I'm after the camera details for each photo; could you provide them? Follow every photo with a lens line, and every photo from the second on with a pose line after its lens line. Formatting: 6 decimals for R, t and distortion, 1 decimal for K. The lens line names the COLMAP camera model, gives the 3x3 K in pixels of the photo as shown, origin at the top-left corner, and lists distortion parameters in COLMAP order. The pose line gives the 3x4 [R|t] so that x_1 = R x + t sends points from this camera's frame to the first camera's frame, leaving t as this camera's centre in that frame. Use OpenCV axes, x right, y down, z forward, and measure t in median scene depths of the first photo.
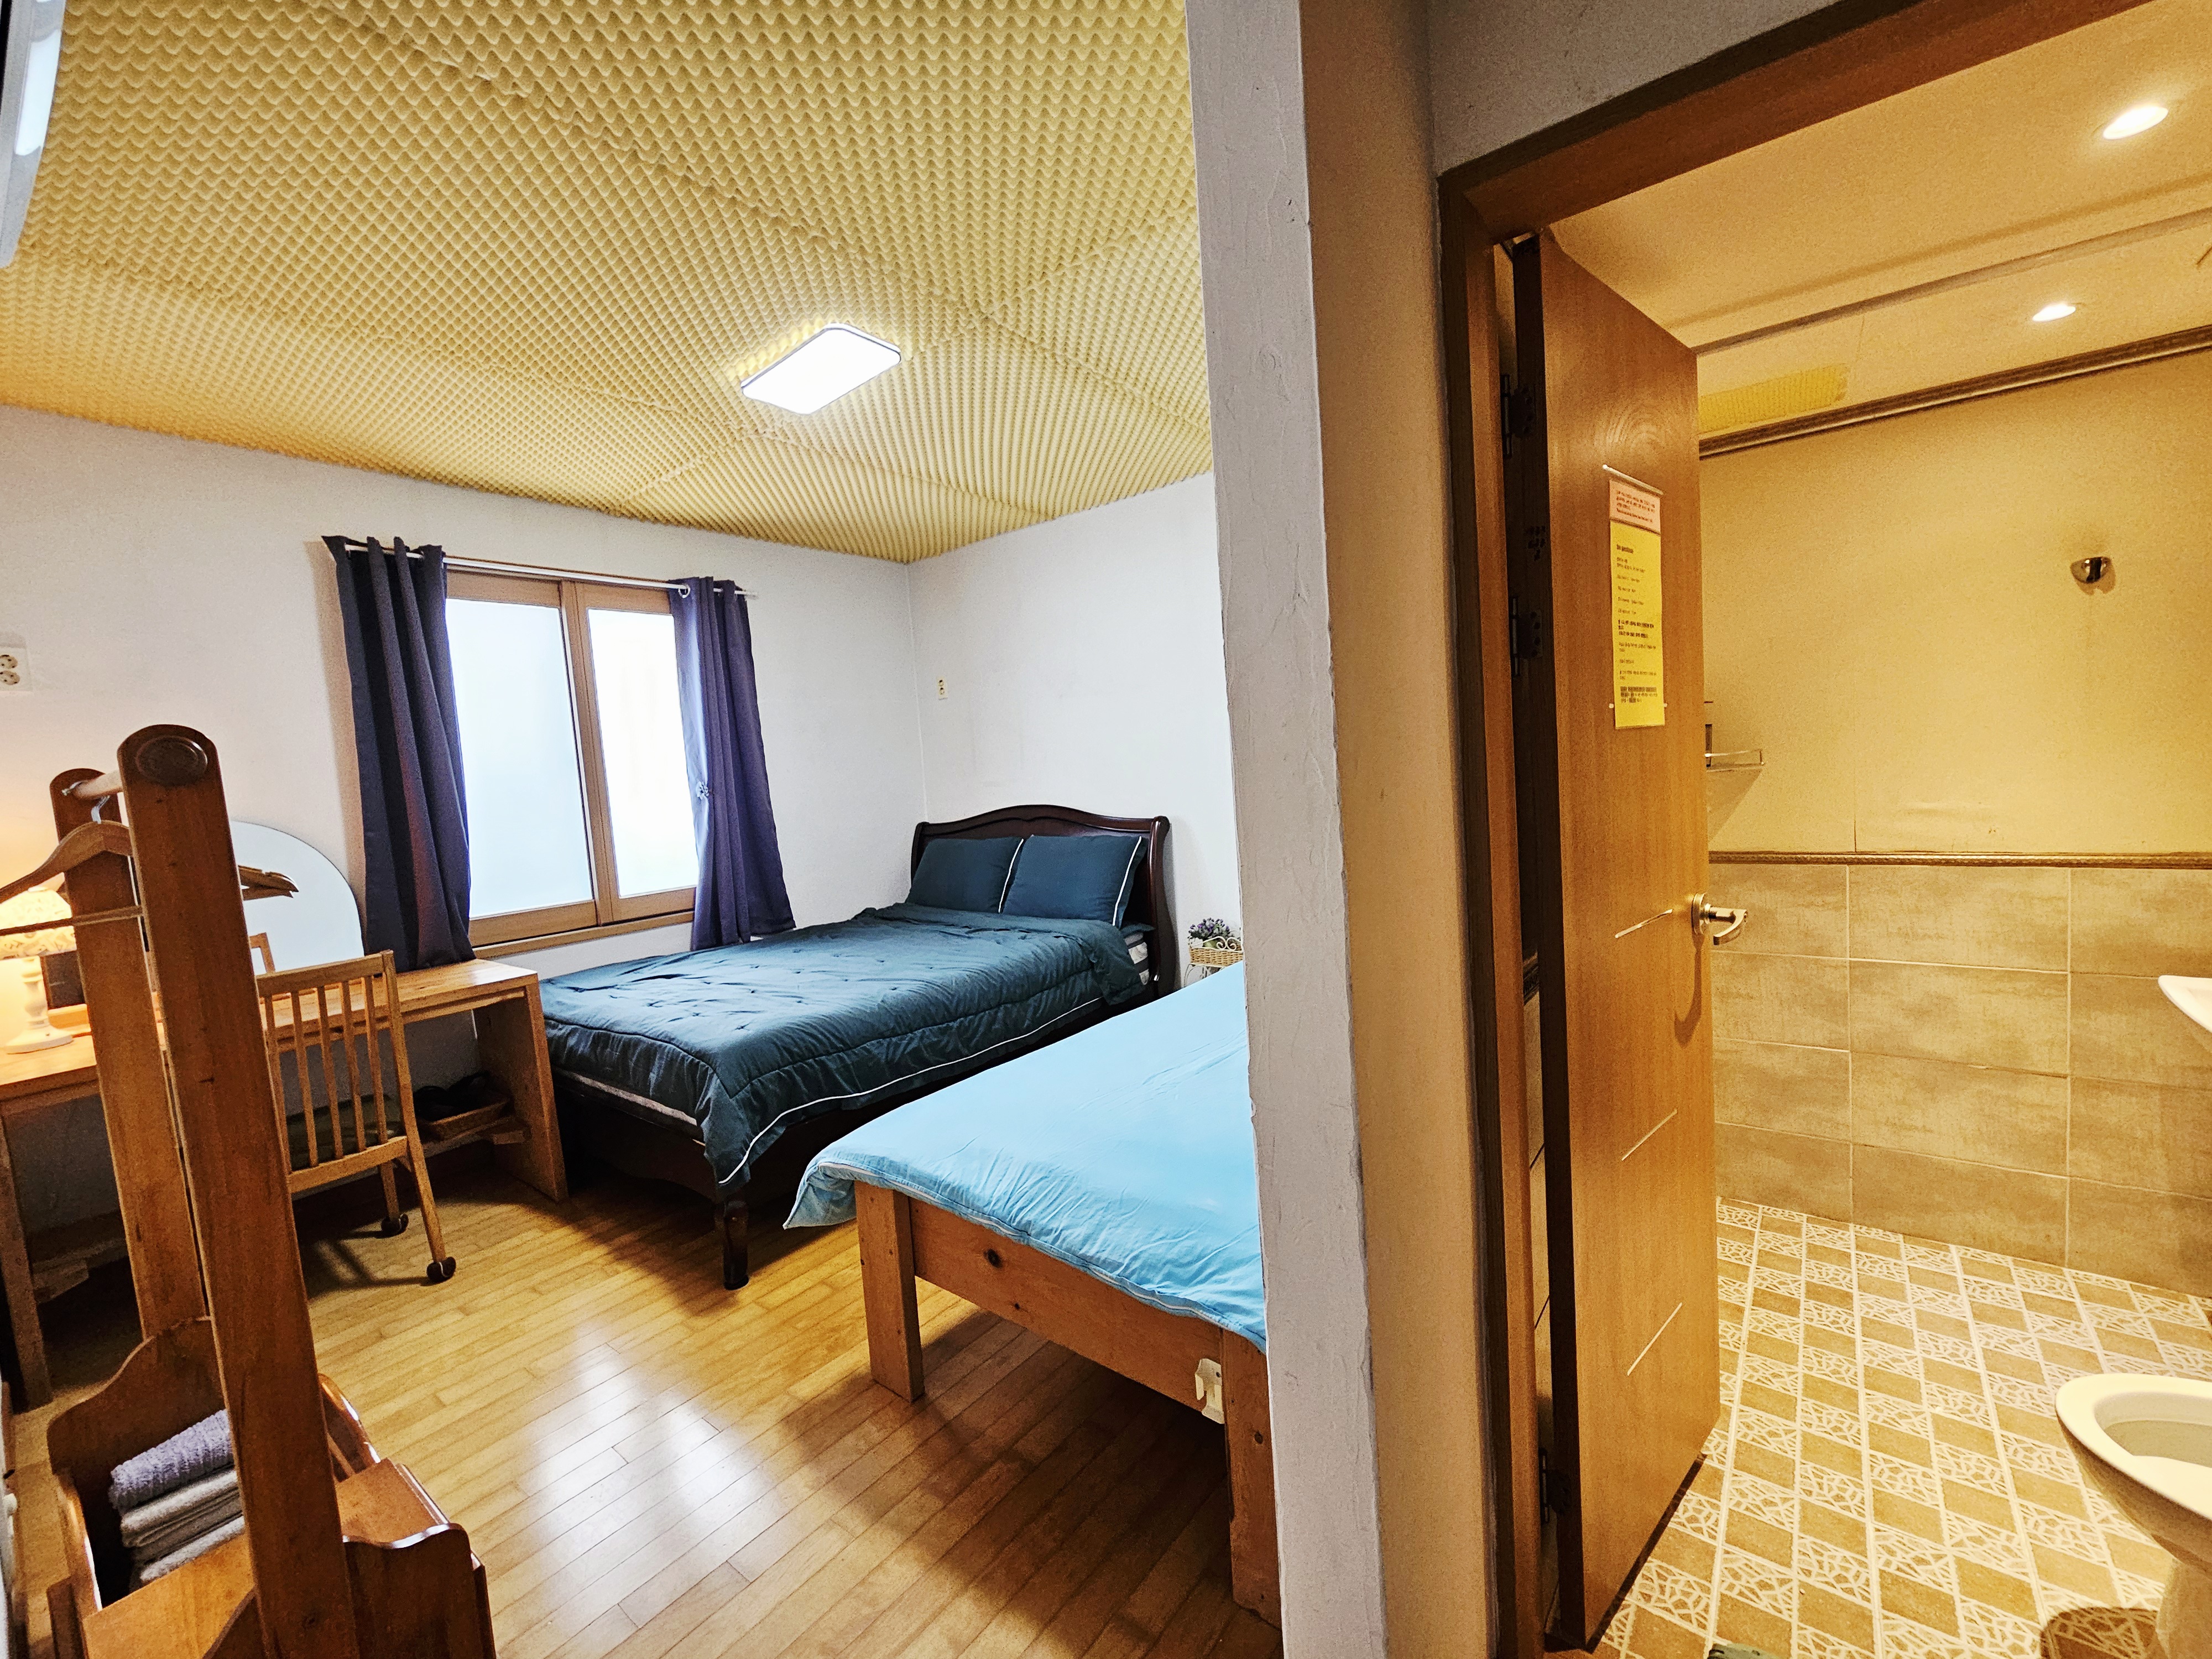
lens RADIAL K [[911.7, 0, 1082.2], [0, 911.7, 836.1], [0, 0, 1]] dist [0.002050, -0.000900]
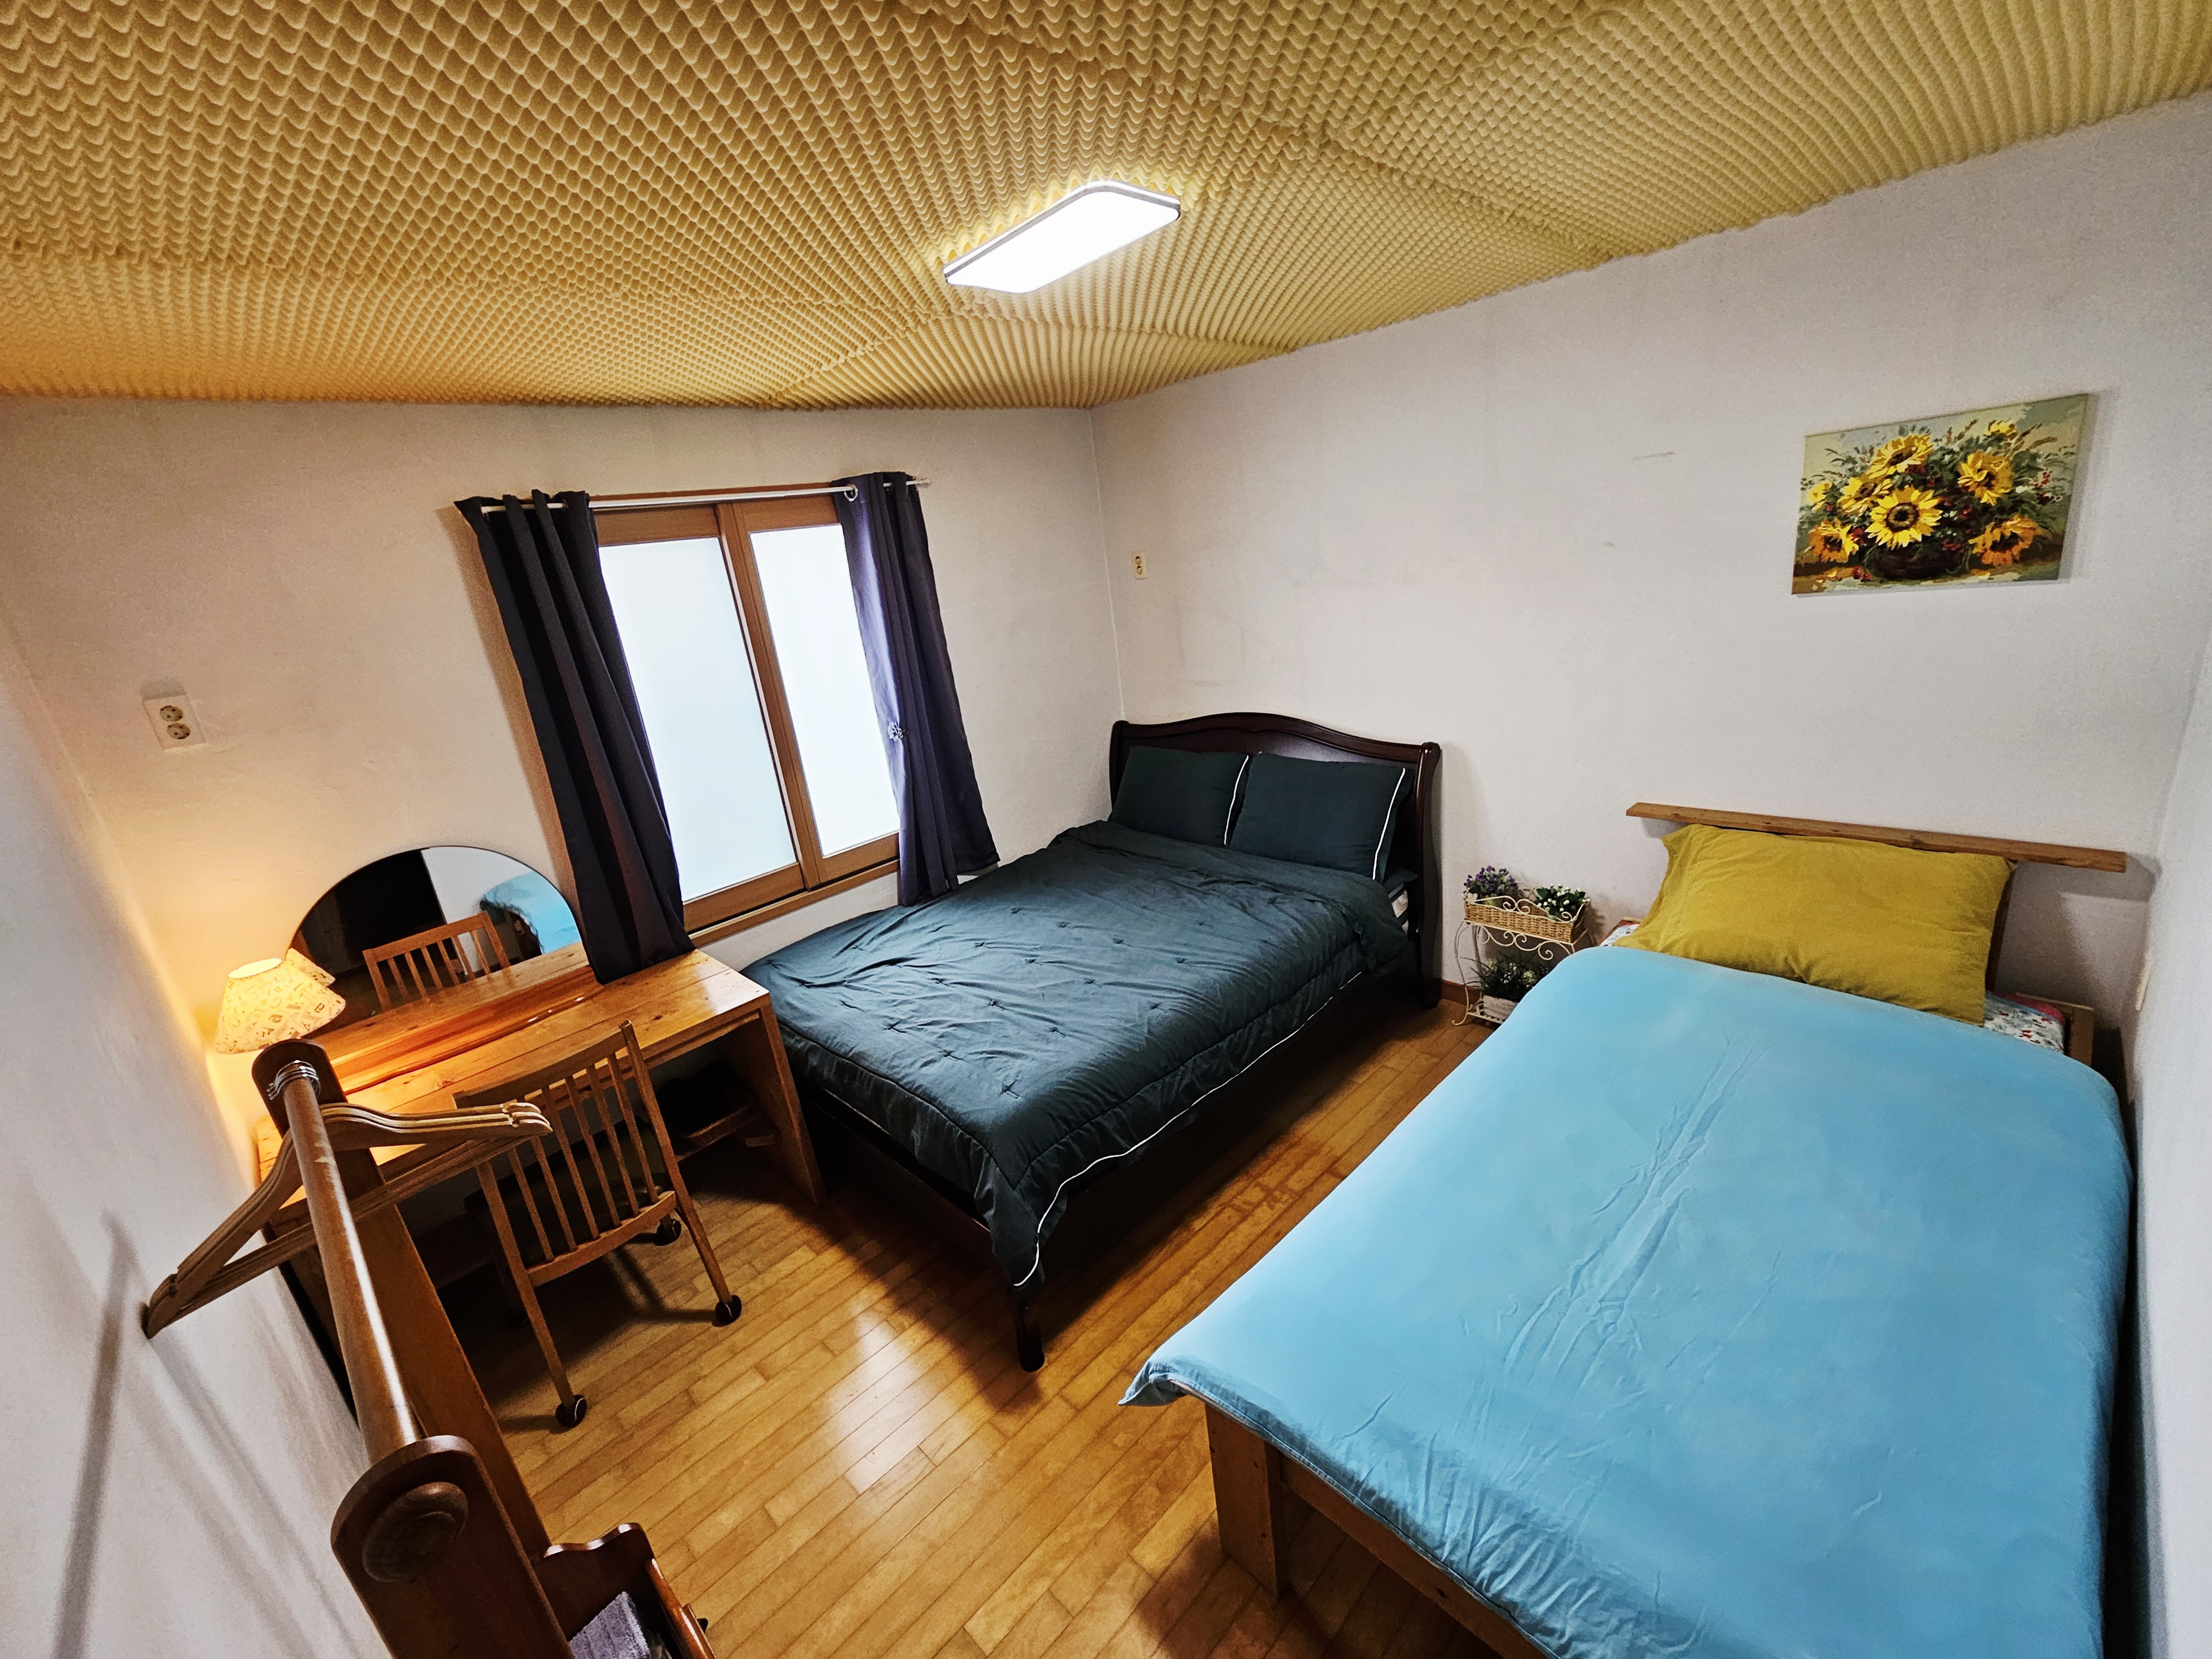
lens RADIAL K [[911.7, 0, 1087.4], [0, 911.7, 839.8], [0, 0, 1]] dist [0.002050, -0.000900]
pose [[0.991643, -0.013219, -0.128332, -0.150455], [0.044853, 0.968008, 0.246878, -0.199080], [0.120963, -0.250571, 0.960511, 0.184826]]
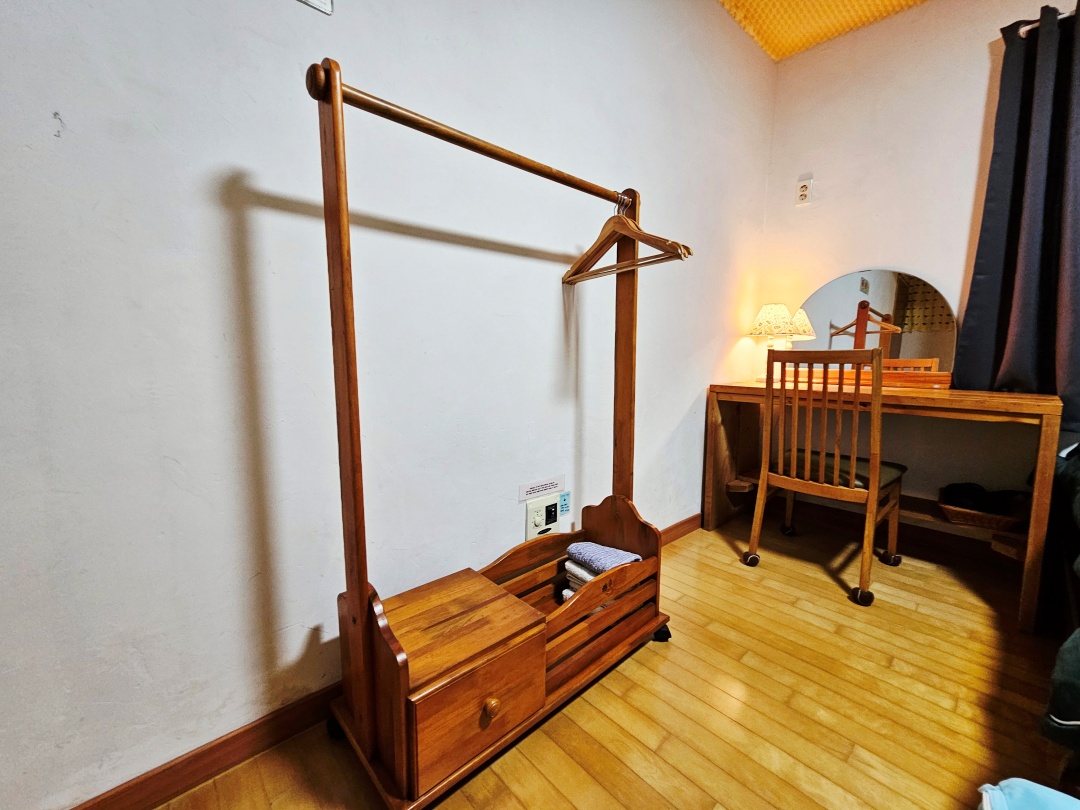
lens RADIAL K [[445.1, 0, 543.4], [0, 445.1, 402.8], [0, 0, 1]] dist [0.002050, -0.000900]
pose [[-0.143869, 0.193641, -0.970466, -0.054550], [-0.077617, 0.975440, 0.206139, 0.086048], [0.986548, 0.104981, -0.125306, 0.489717]]
